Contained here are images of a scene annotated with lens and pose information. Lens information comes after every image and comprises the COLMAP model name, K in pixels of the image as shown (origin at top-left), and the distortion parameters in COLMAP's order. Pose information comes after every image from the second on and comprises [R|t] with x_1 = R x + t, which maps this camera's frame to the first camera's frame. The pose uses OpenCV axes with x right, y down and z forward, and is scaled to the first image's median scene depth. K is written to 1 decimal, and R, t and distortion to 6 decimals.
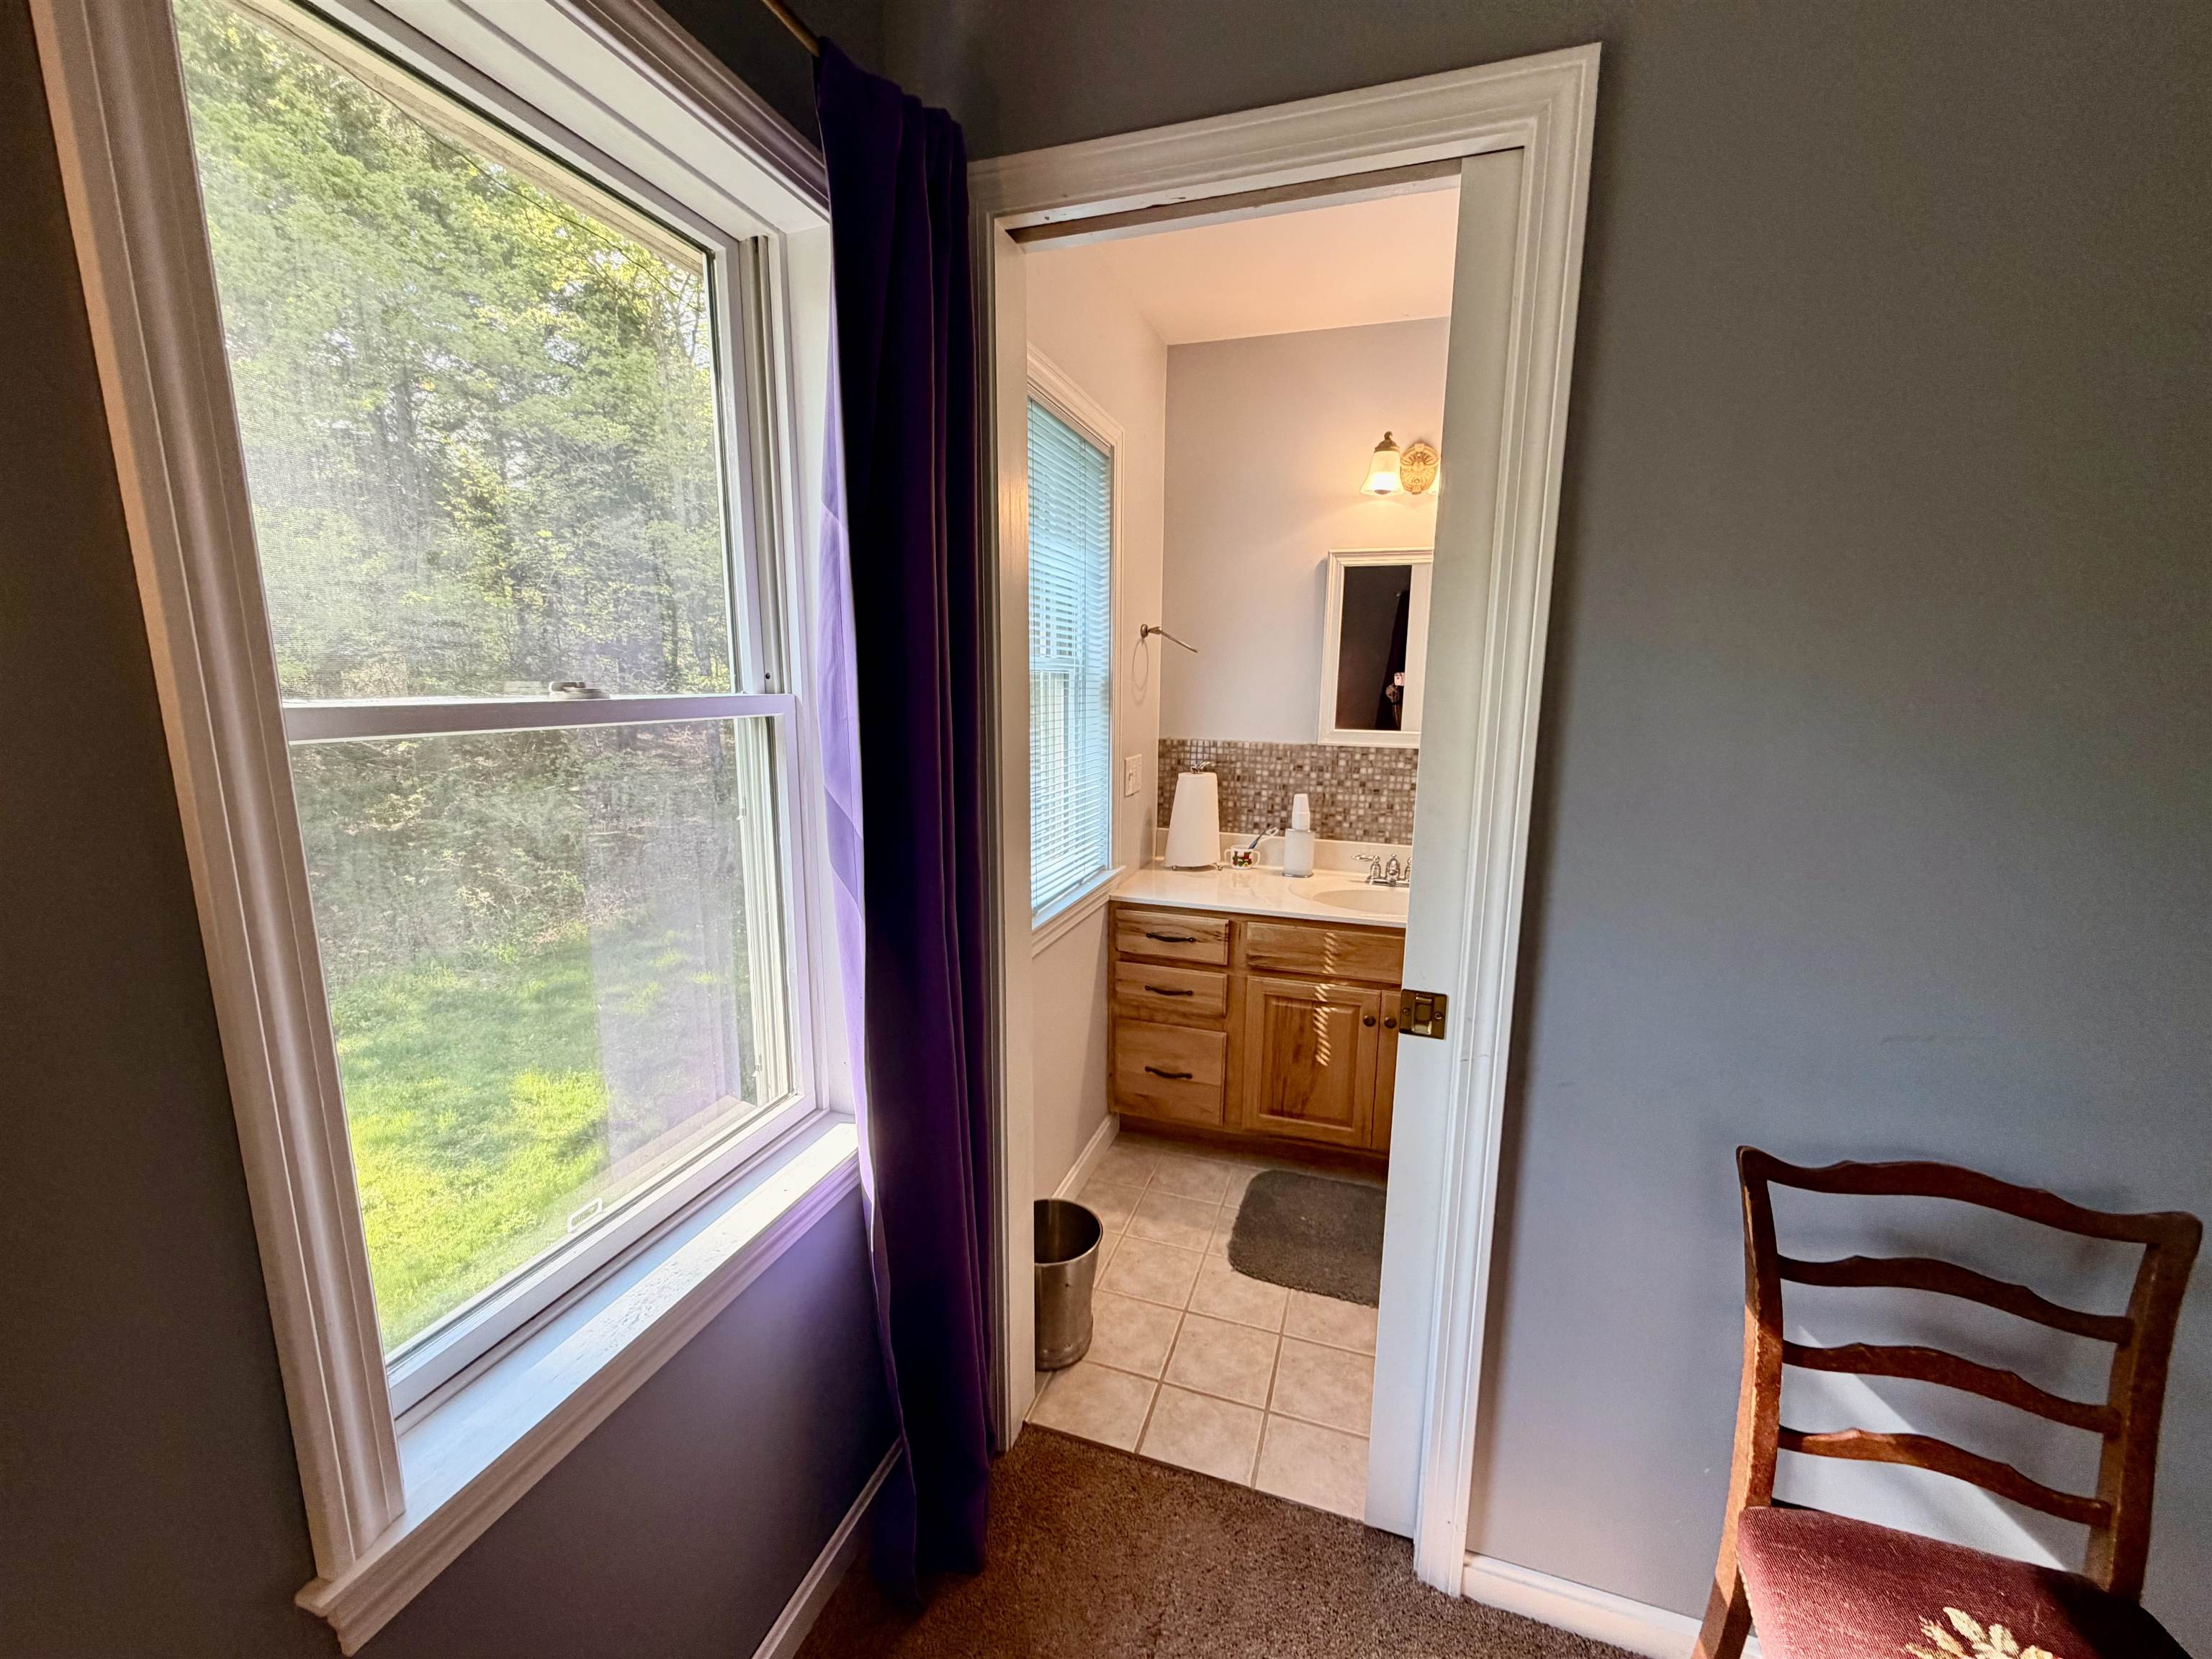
lens RADIAL K [[876.6, 0, 1100.4], [0, 876.6, 833.9], [0, 0, 1]] dist [-0.002711, 0.000213]
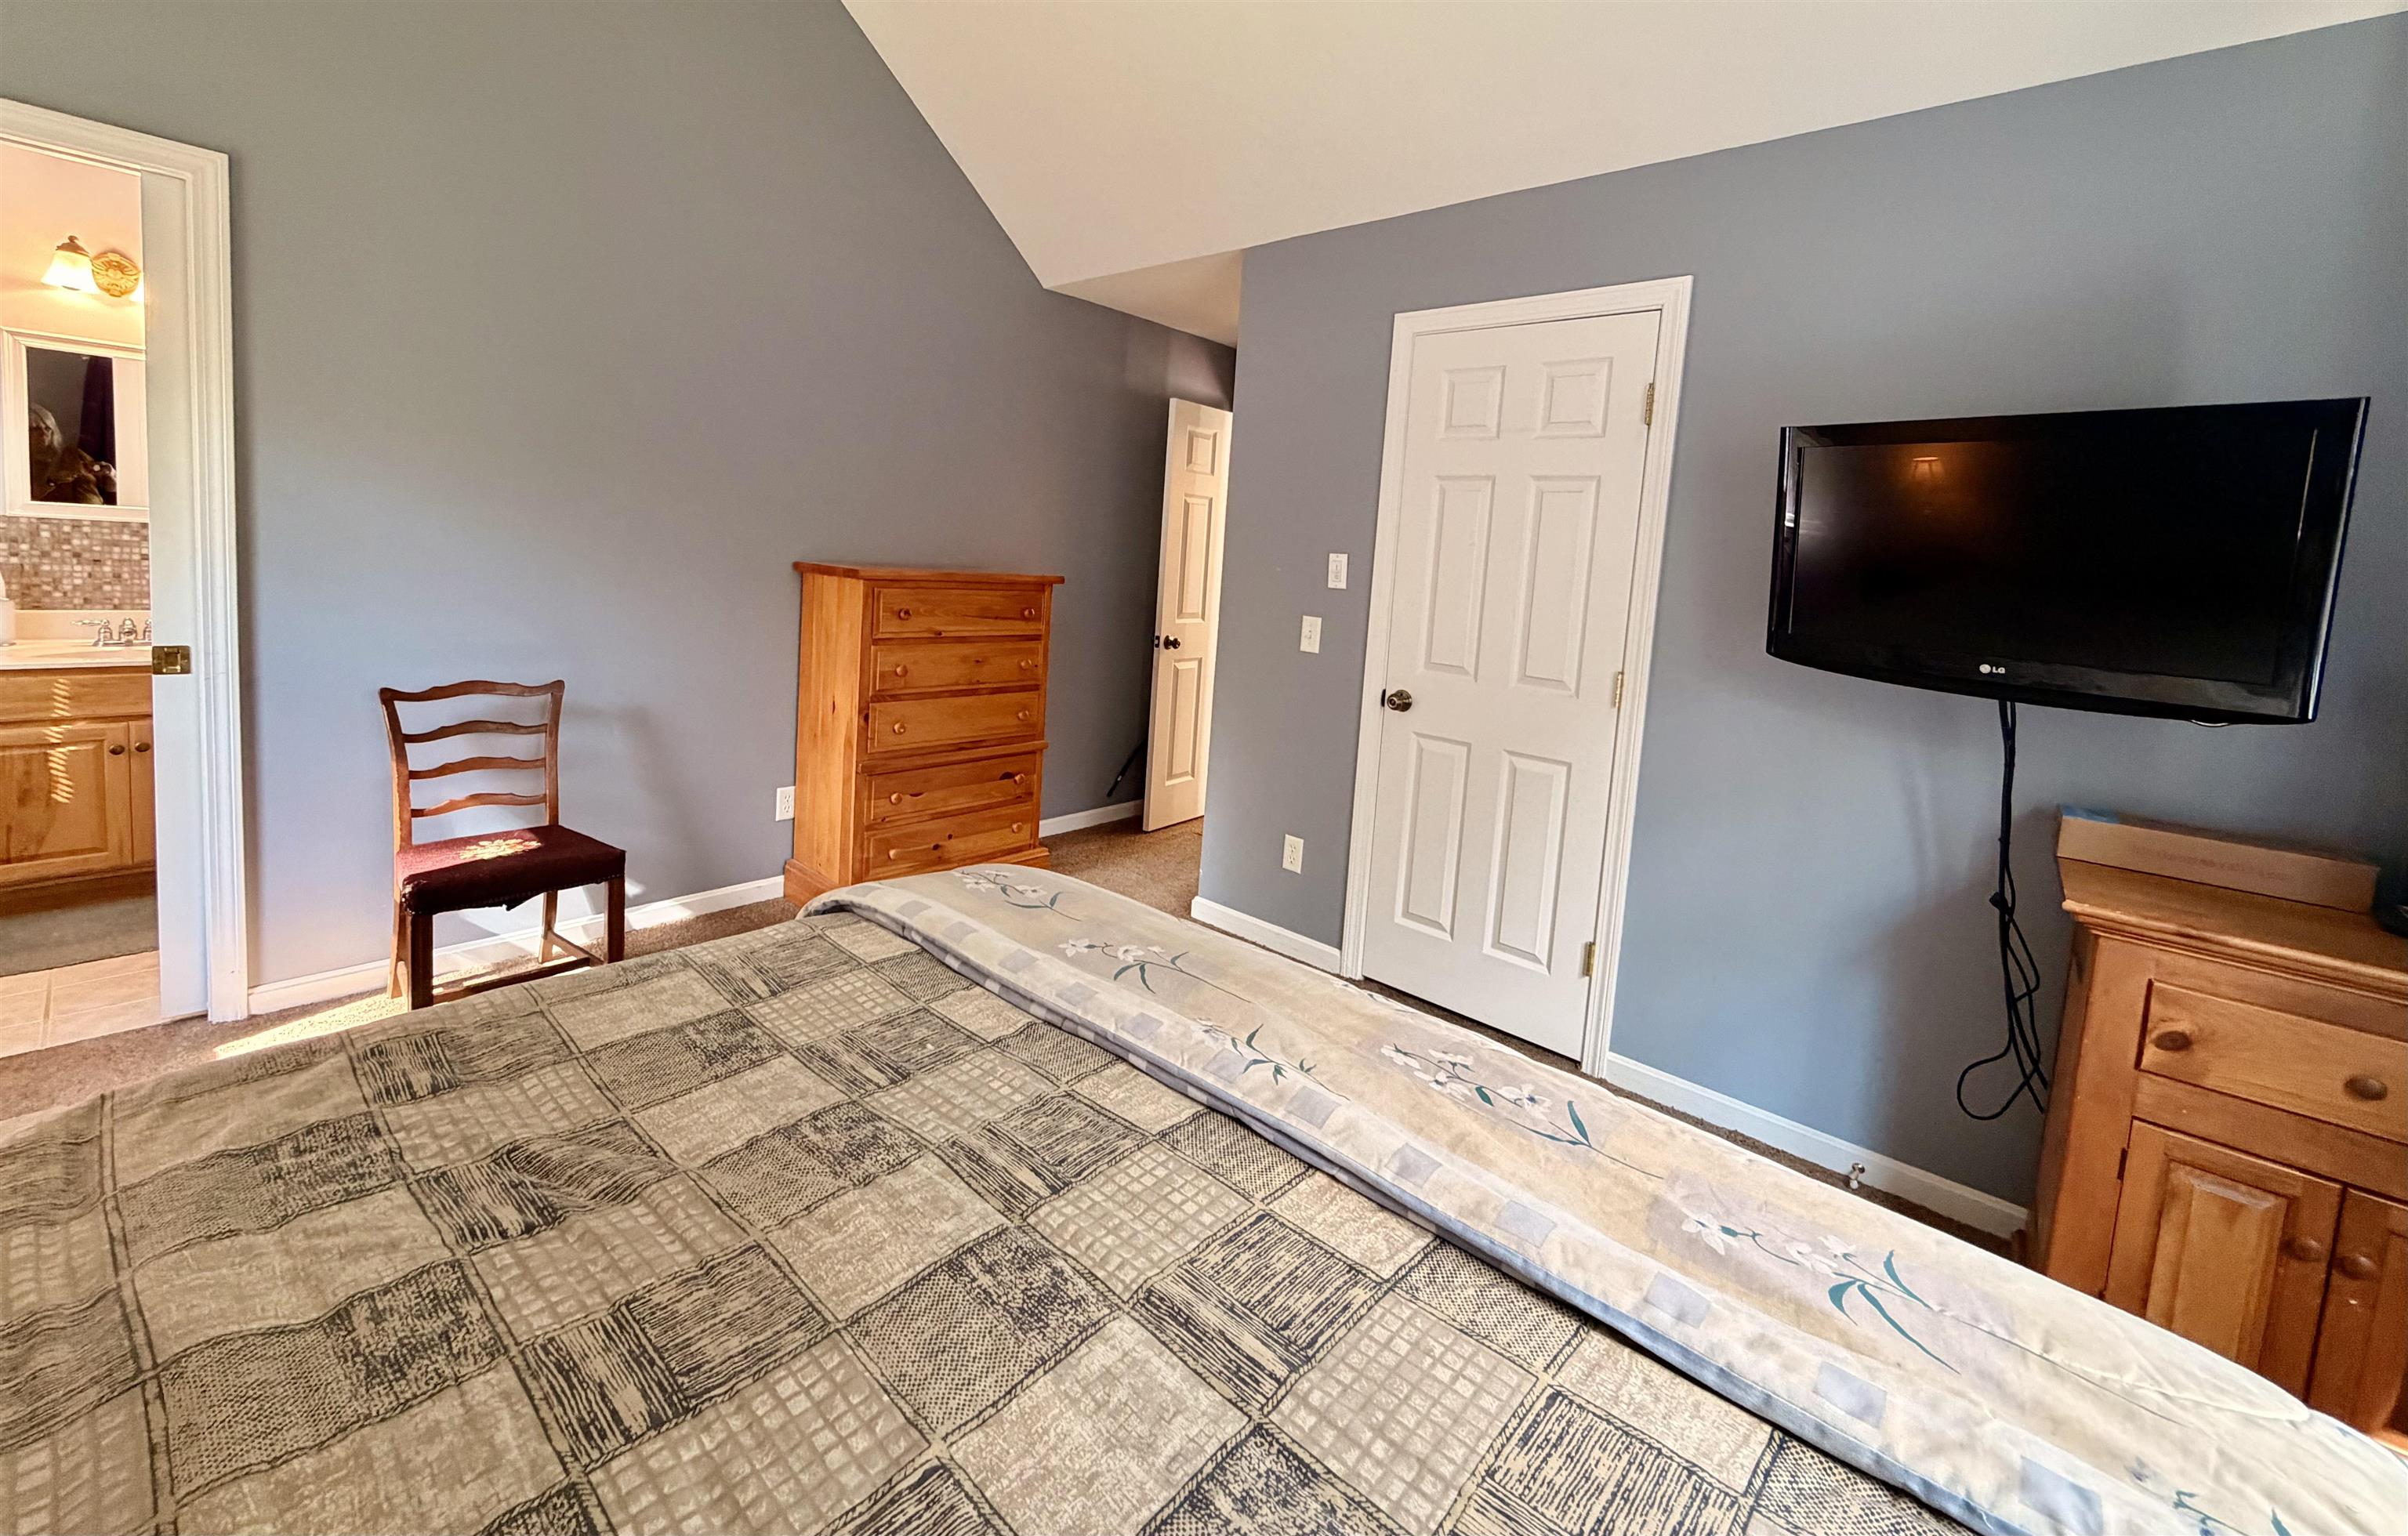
lens RADIAL K [[963.4, 0, 1180.5], [0, 963.4, 632.6], [0, 0, 1]] dist [0.001527, 0.001131]
pose [[0.393526, -0.061938, 0.917225, -0.285410], [0.095810, 0.995058, 0.026088, 0.151109], [-0.914307, 0.077613, 0.397515, -0.759663]]
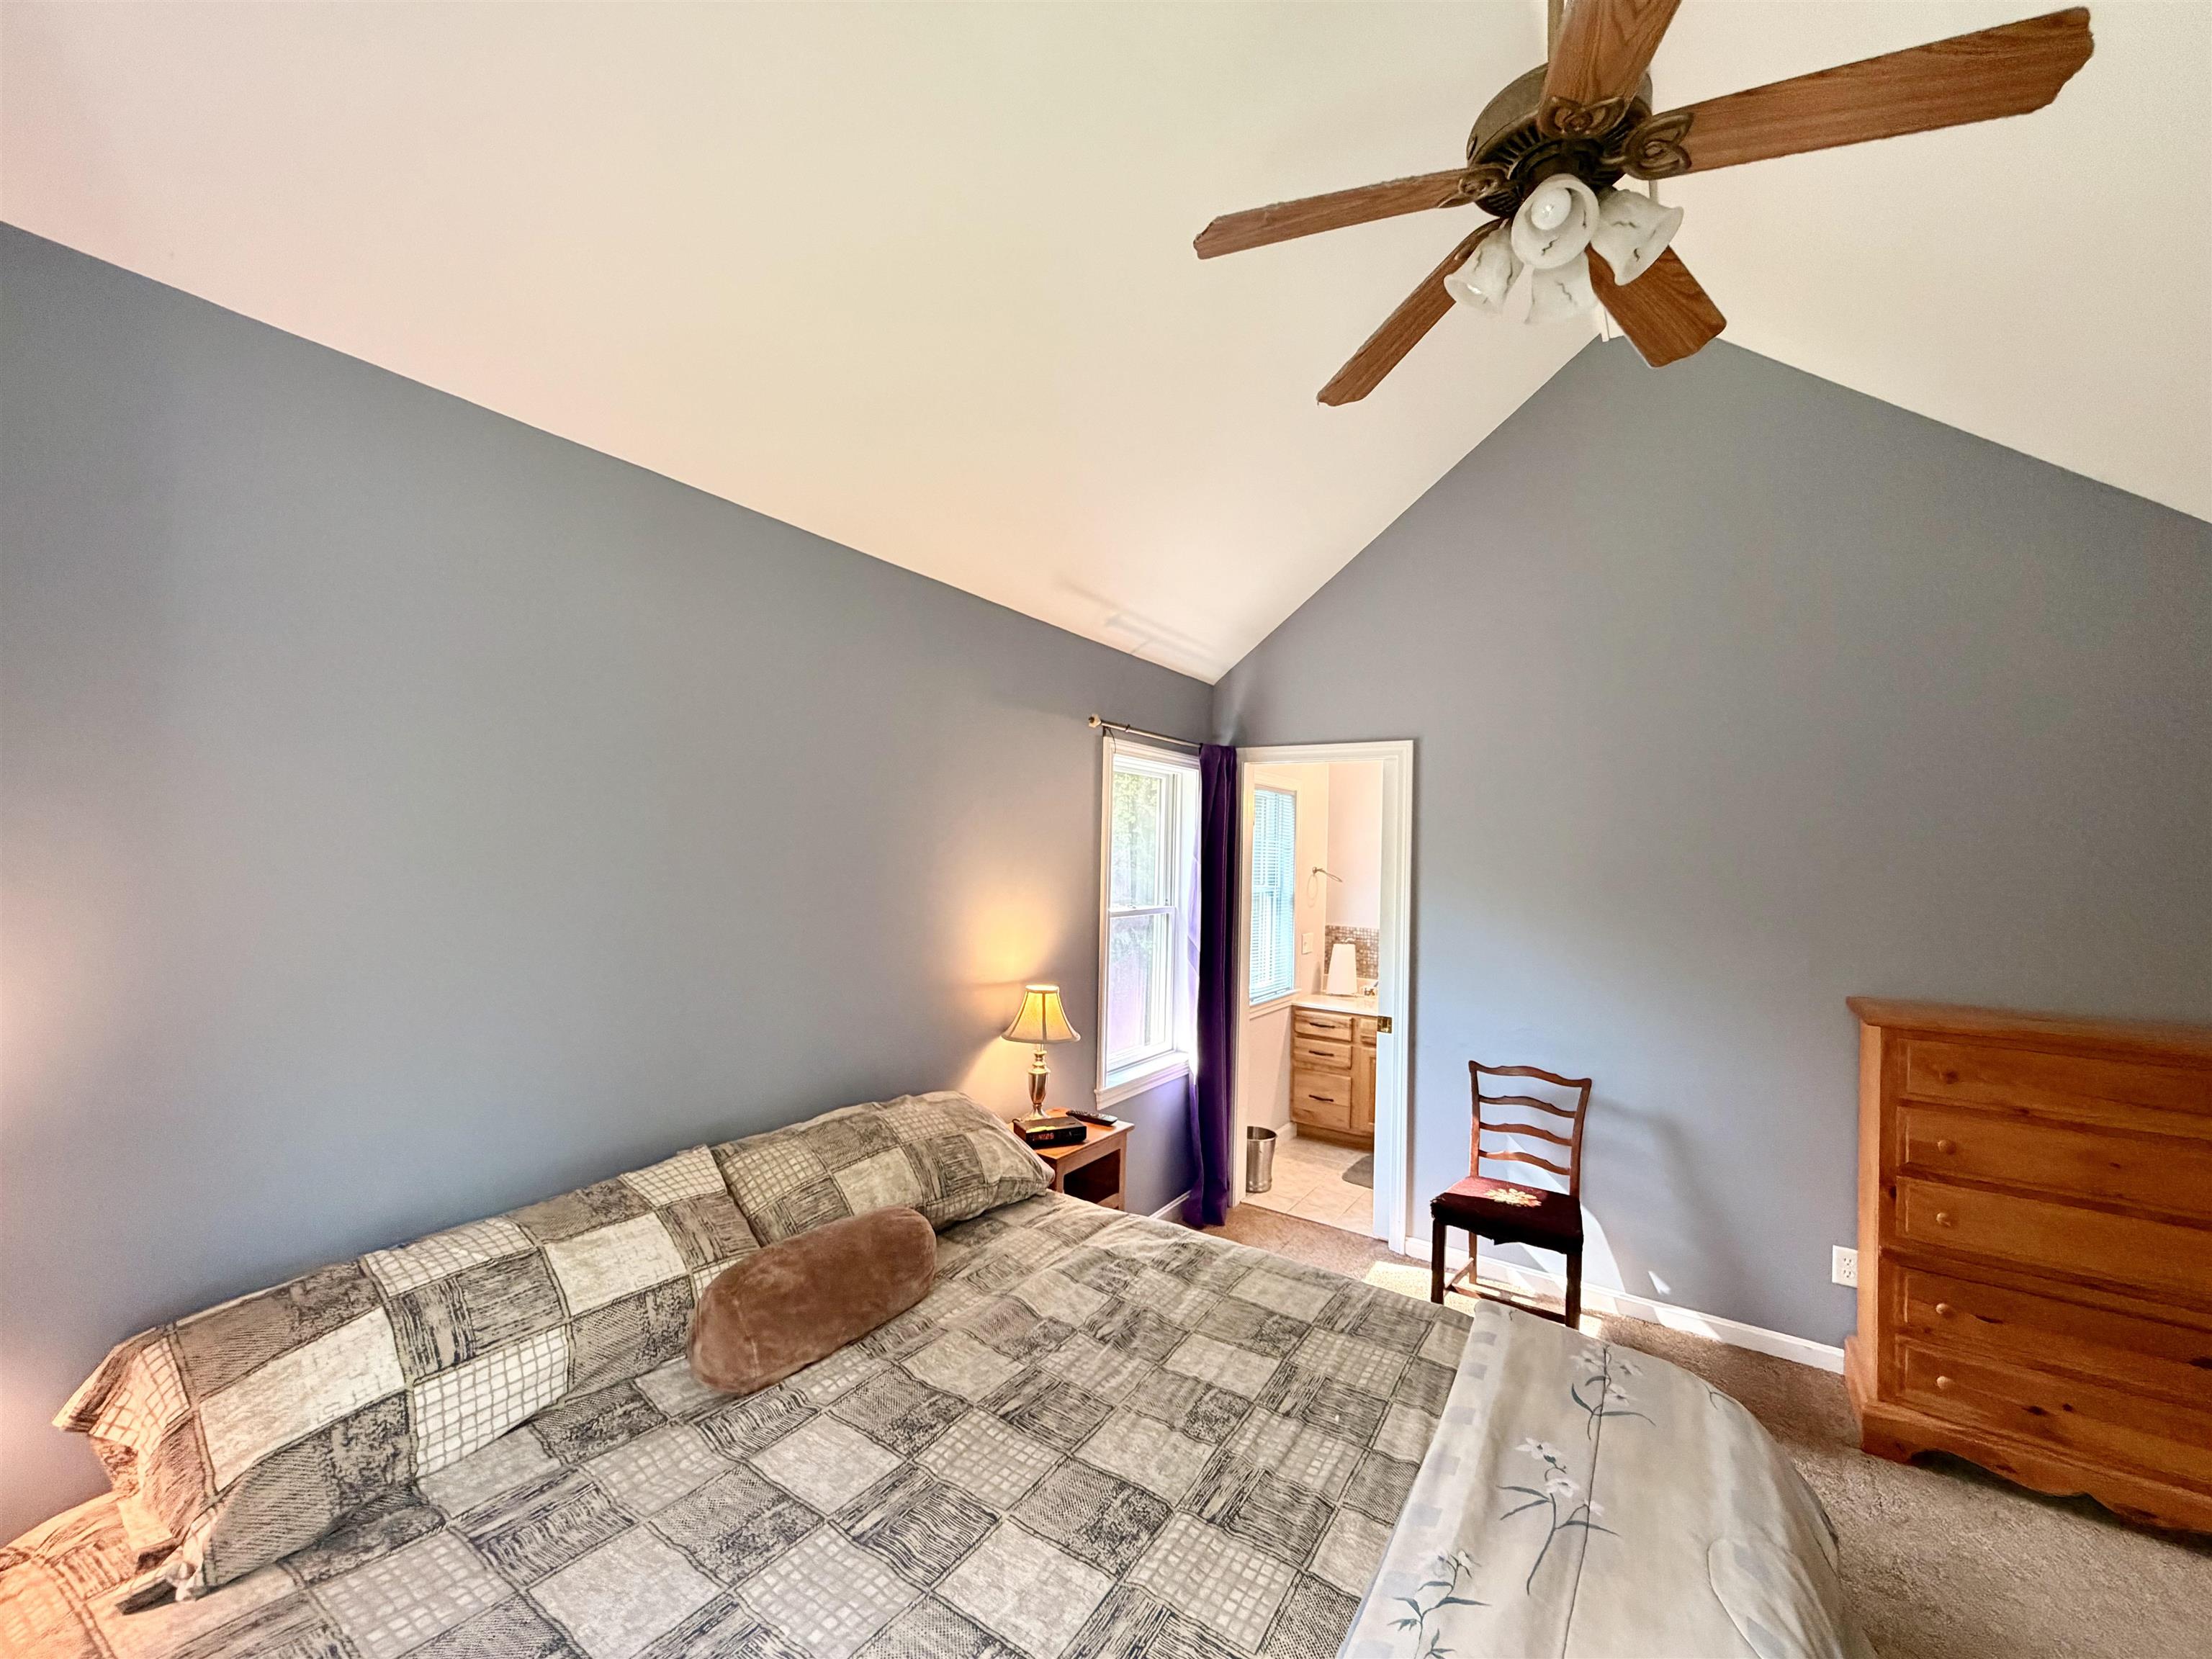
lens RADIAL K [[876.6, 0, 1106.3], [0, 876.6, 837.2], [0, 0, 1]] dist [-0.002711, 0.000213]
pose [[0.965412, 0.012482, -0.260430, 0.119657], [-0.064071, 0.979583, -0.190558, 0.110588], [0.252734, 0.200653, 0.946501, -1.092728]]
